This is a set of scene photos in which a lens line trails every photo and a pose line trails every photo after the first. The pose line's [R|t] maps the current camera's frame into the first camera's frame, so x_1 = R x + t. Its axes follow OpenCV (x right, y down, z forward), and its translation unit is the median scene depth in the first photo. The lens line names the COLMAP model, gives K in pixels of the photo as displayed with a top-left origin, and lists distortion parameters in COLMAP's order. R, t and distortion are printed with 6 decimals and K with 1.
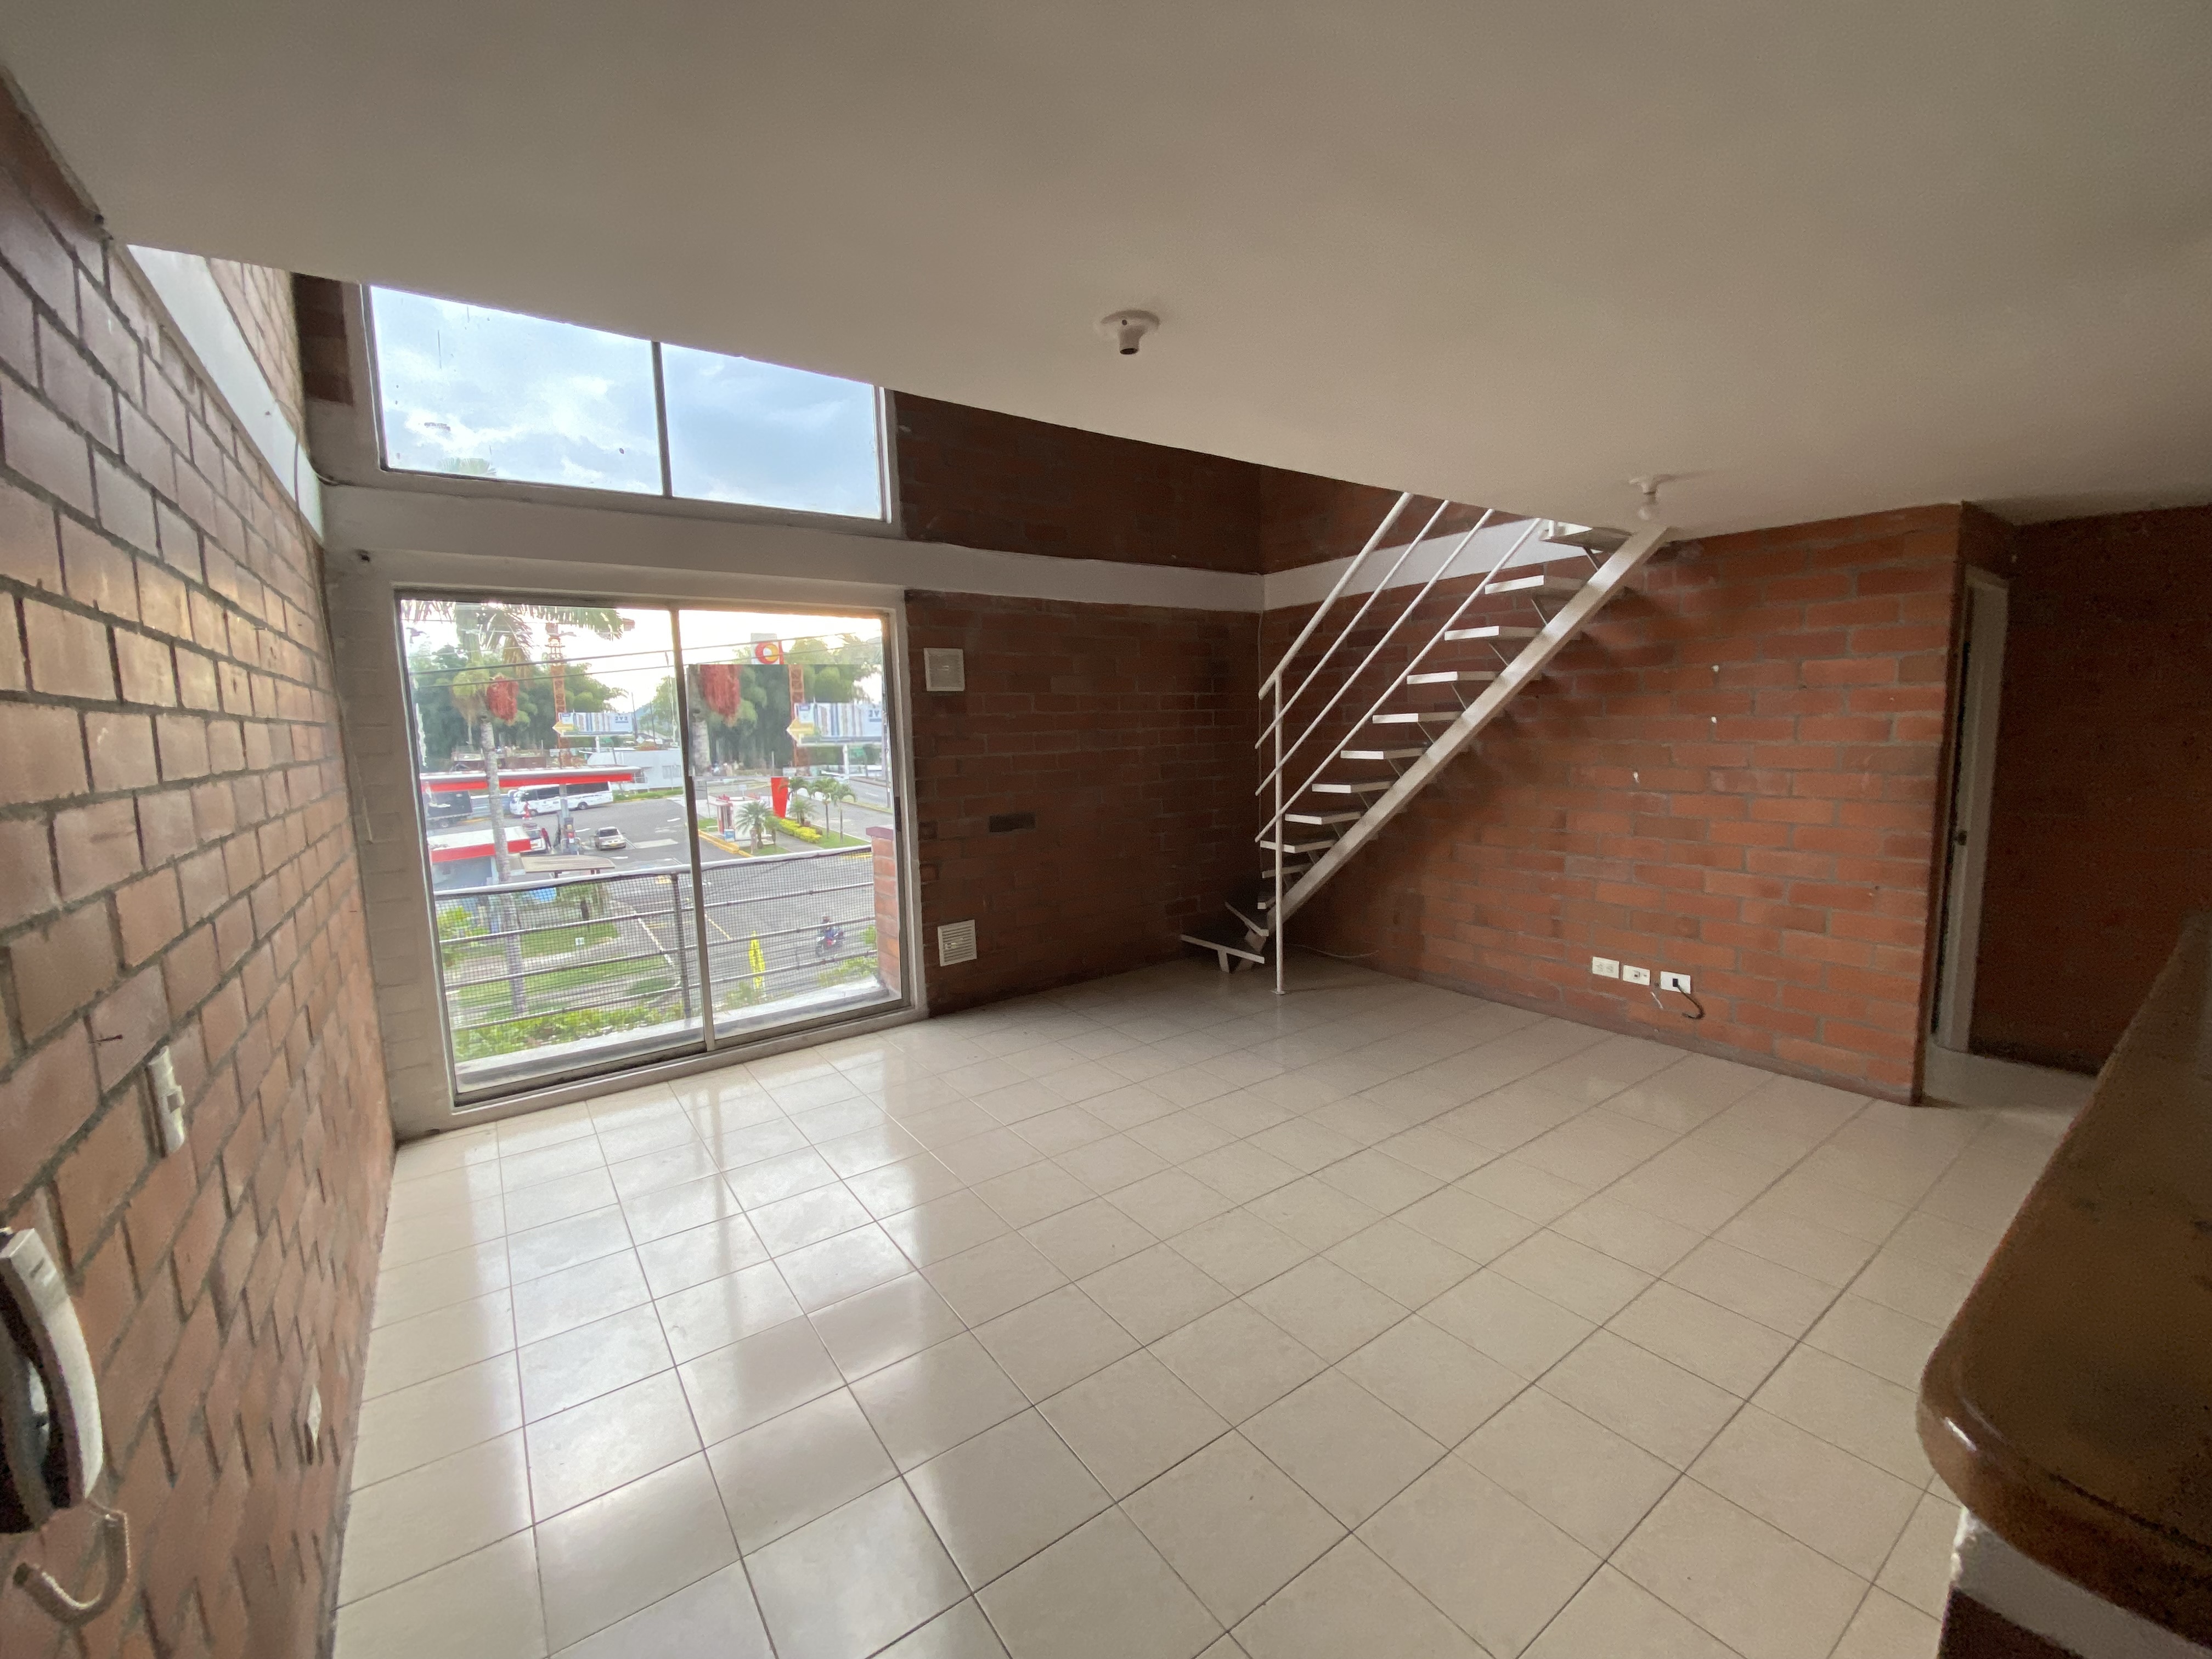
lens RADIAL K [[893.8, 0, 1091.4], [0, 893.8, 826.5], [0, 0, 1]] dist [0.015563, -0.017648]
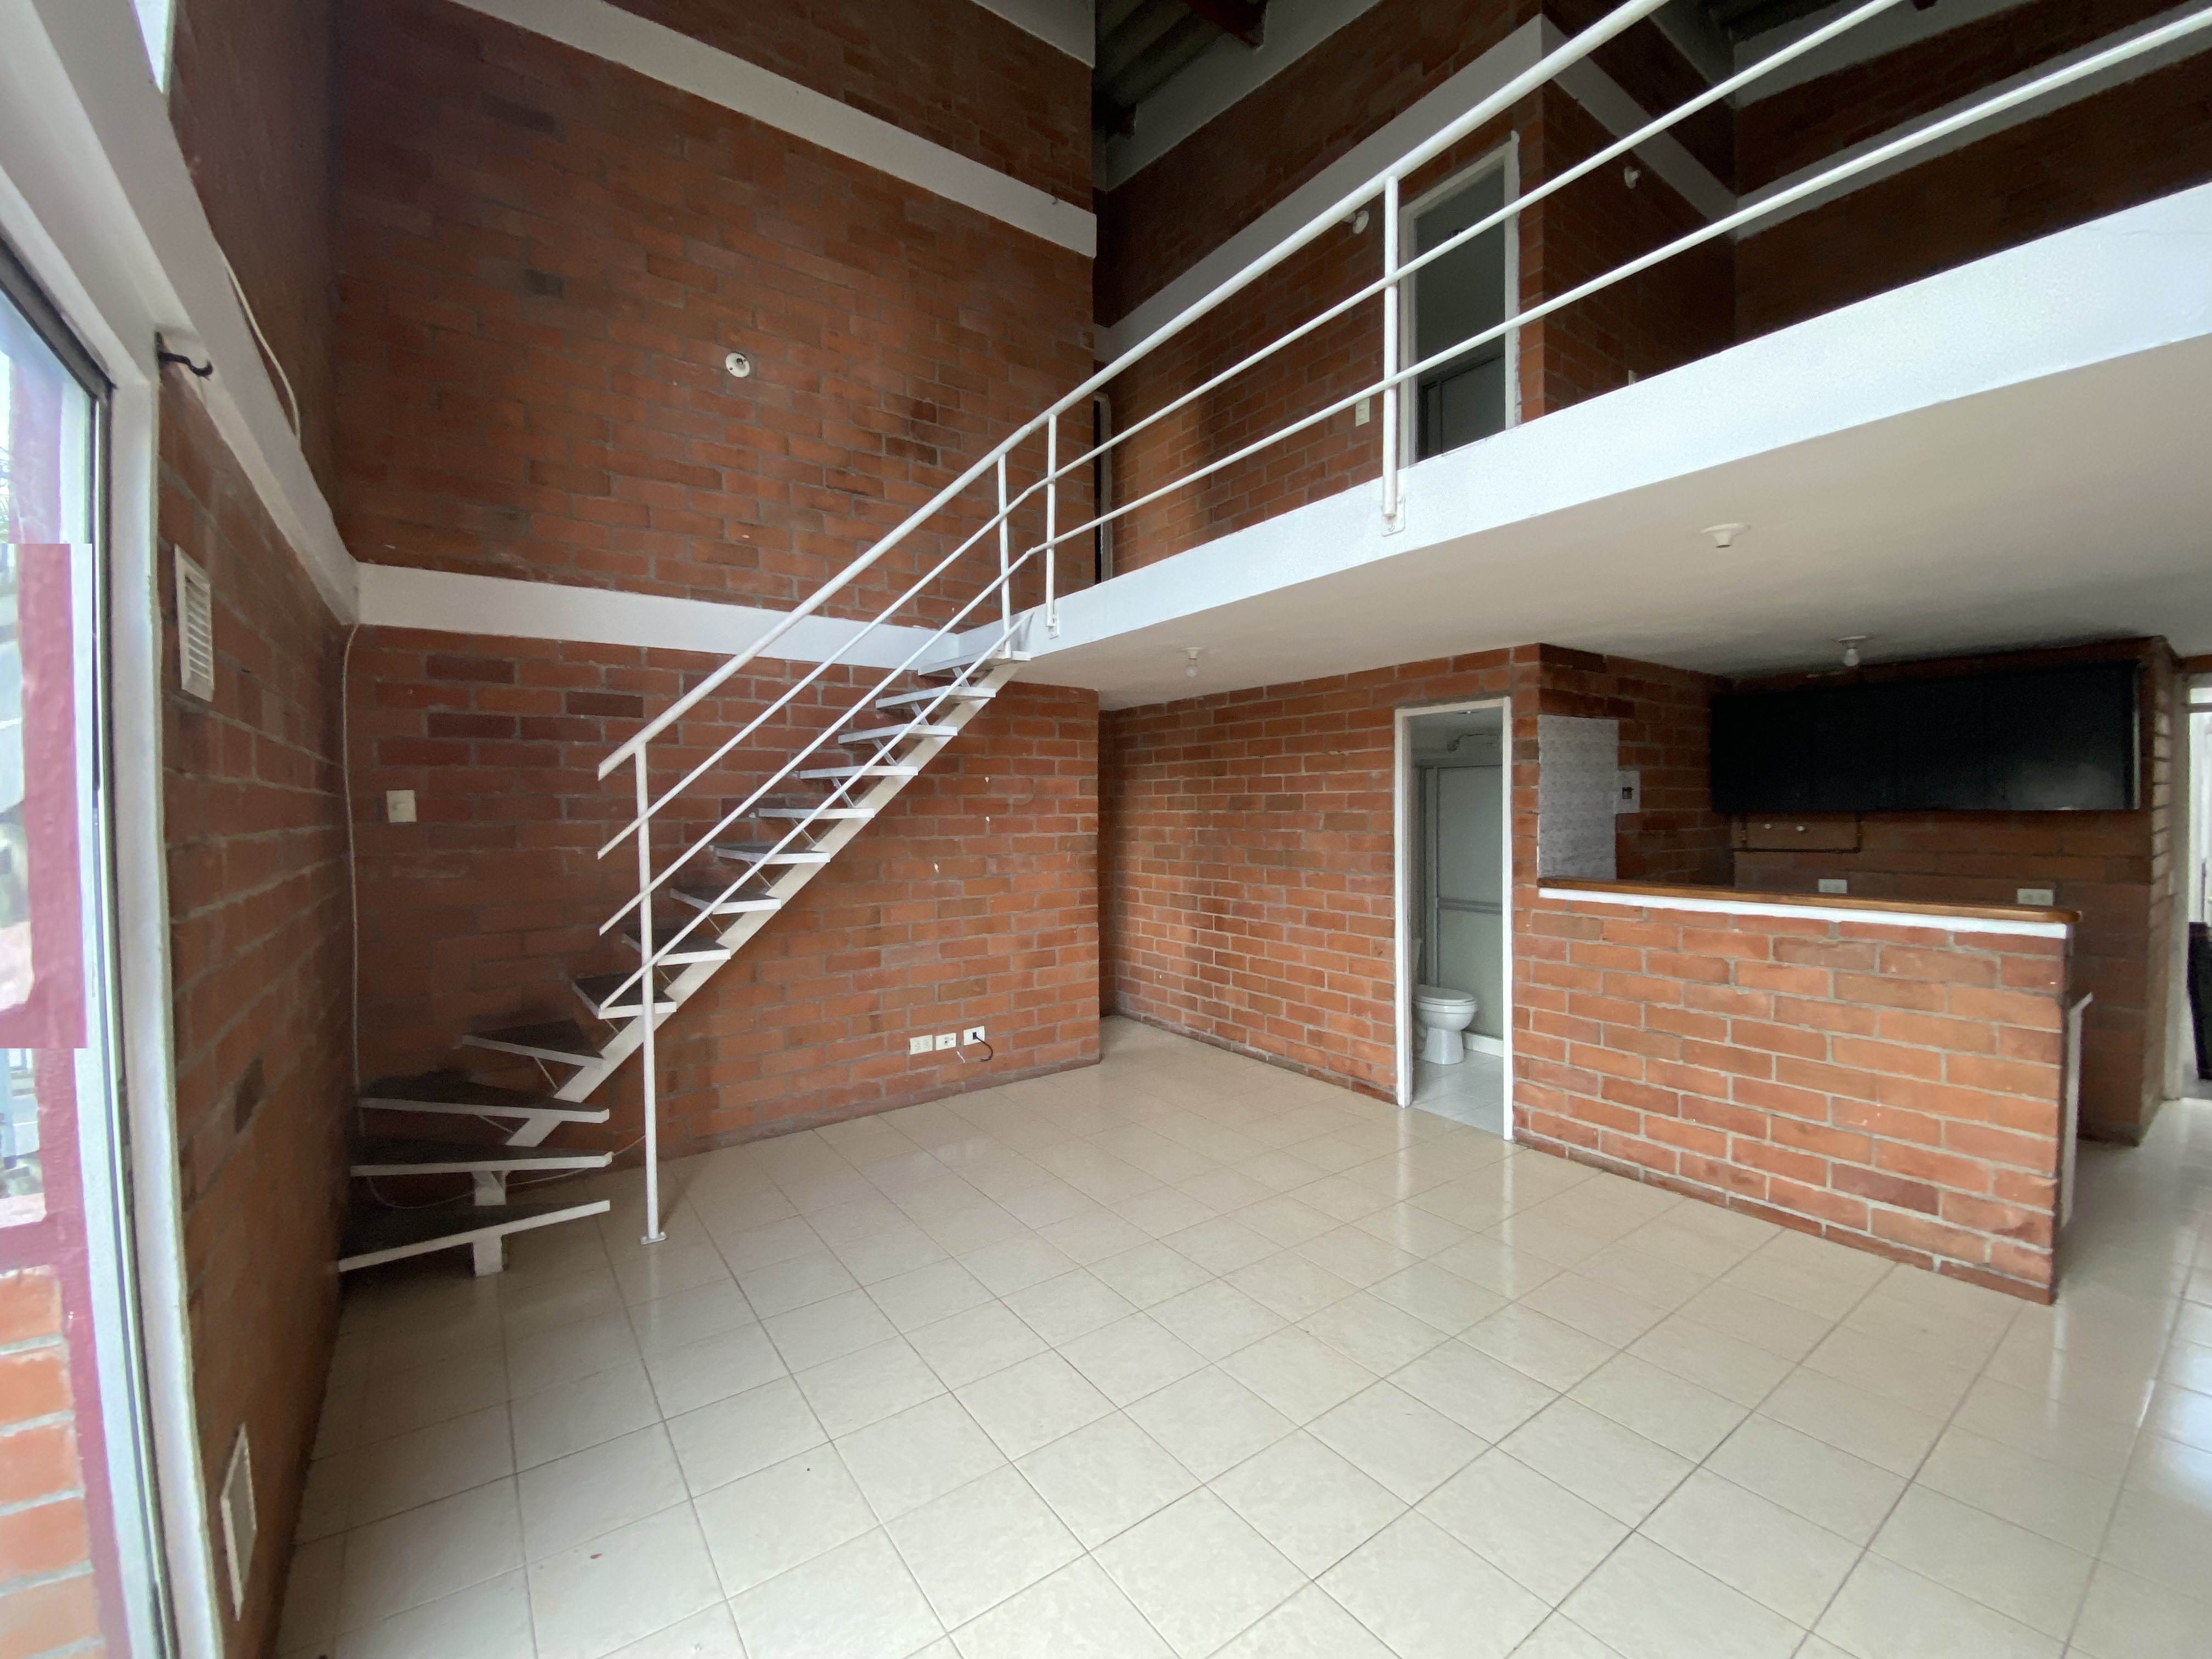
lens RADIAL K [[893.8, 0, 1100.7], [0, 893.8, 824.5], [0, 0, 1]] dist [0.015563, -0.017648]
pose [[-0.007645, 0.004875, 0.999959, -0.492992], [0.125267, 0.992115, -0.003879, -0.072439], [-0.992094, 0.125232, -0.008195, 0.733218]]
